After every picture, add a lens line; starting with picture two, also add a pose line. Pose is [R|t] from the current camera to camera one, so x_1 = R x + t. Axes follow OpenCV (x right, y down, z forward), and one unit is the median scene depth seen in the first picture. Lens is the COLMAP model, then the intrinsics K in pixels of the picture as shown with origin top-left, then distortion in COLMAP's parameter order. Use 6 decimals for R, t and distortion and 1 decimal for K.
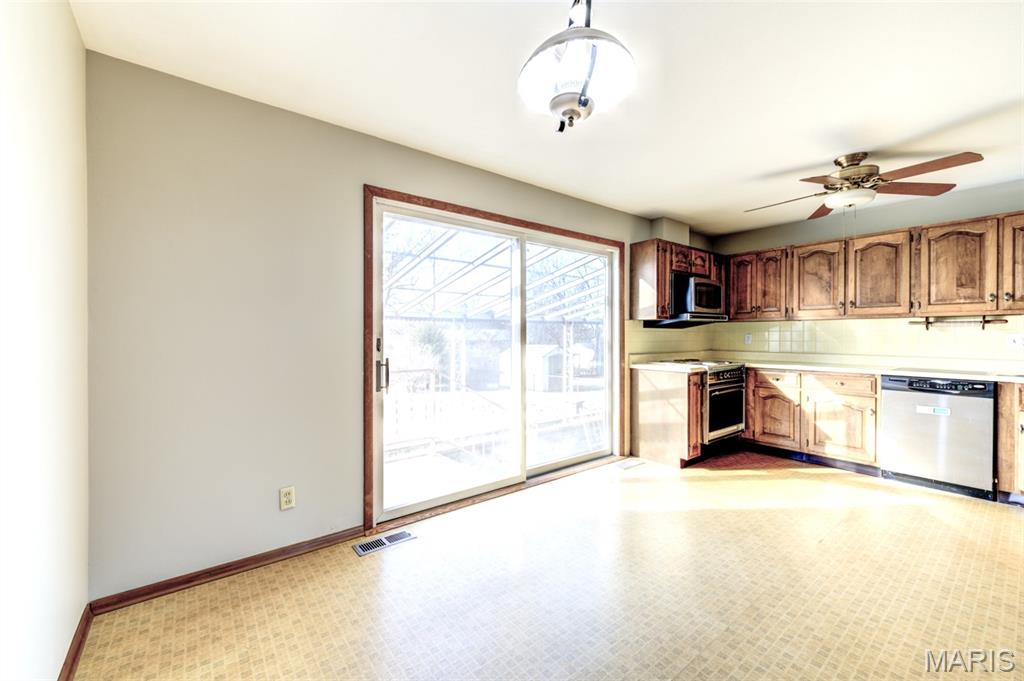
lens RADIAL K [[405.9, 0, 519.5], [0, 405.9, 338.2], [0, 0, 1]] dist [0.013870, -0.000184]
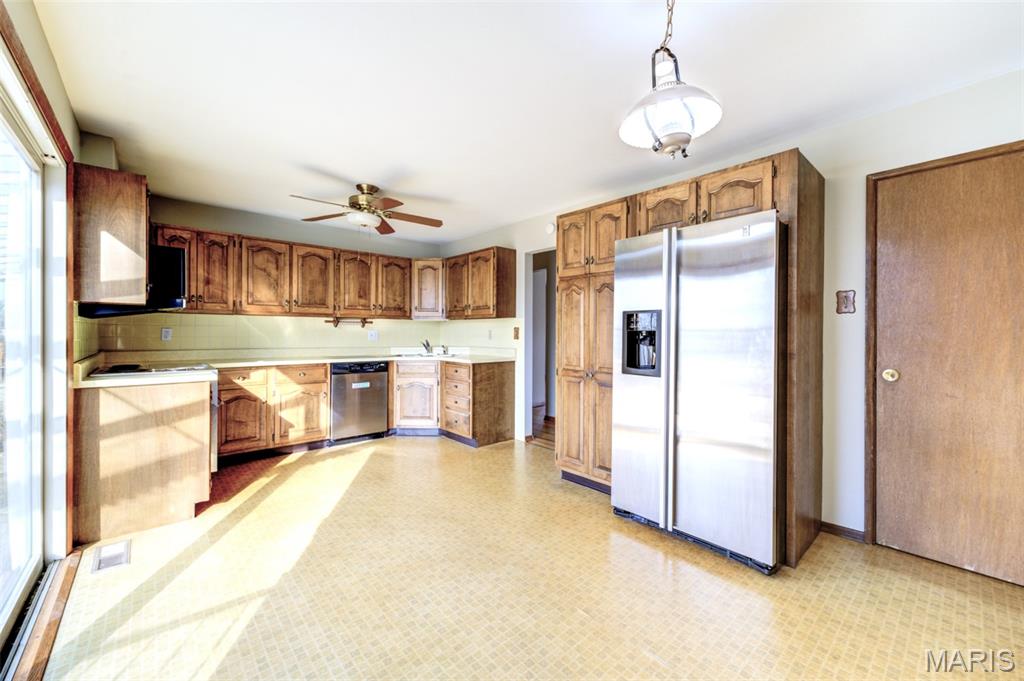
lens RADIAL K [[406.1, 0, 506.9], [0, 406.1, 335.2], [0, 0, 1]] dist [0.000976, 0.000039]
pose [[-0.042555, -0.006577, 0.999072, -0.325652], [0.000963, 0.999978, 0.006624, -0.001923], [-0.999094, 0.001244, -0.042547, 0.475368]]
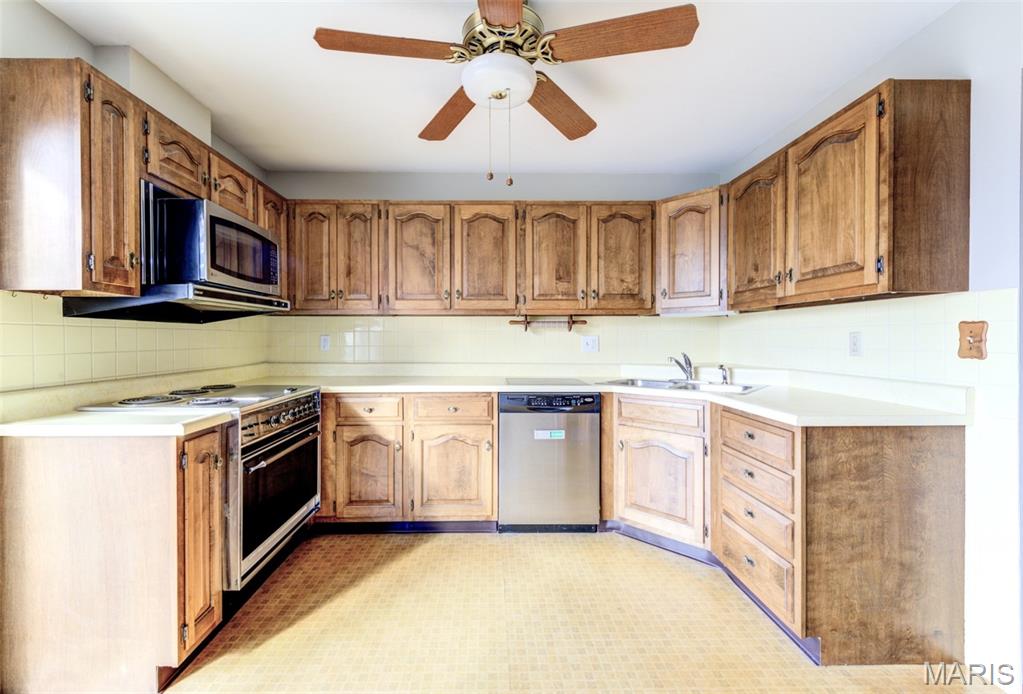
lens RADIAL K [[408.4, 0, 491.9], [0, 408.4, 341.3], [0, 0, 1]] dist [0.001724, 0.000160]
pose [[0.618557, -0.004671, 0.785726, 0.284013], [0.005384, 0.999984, 0.001706, -0.001114], [-0.785721, 0.003175, 0.618572, 0.513624]]
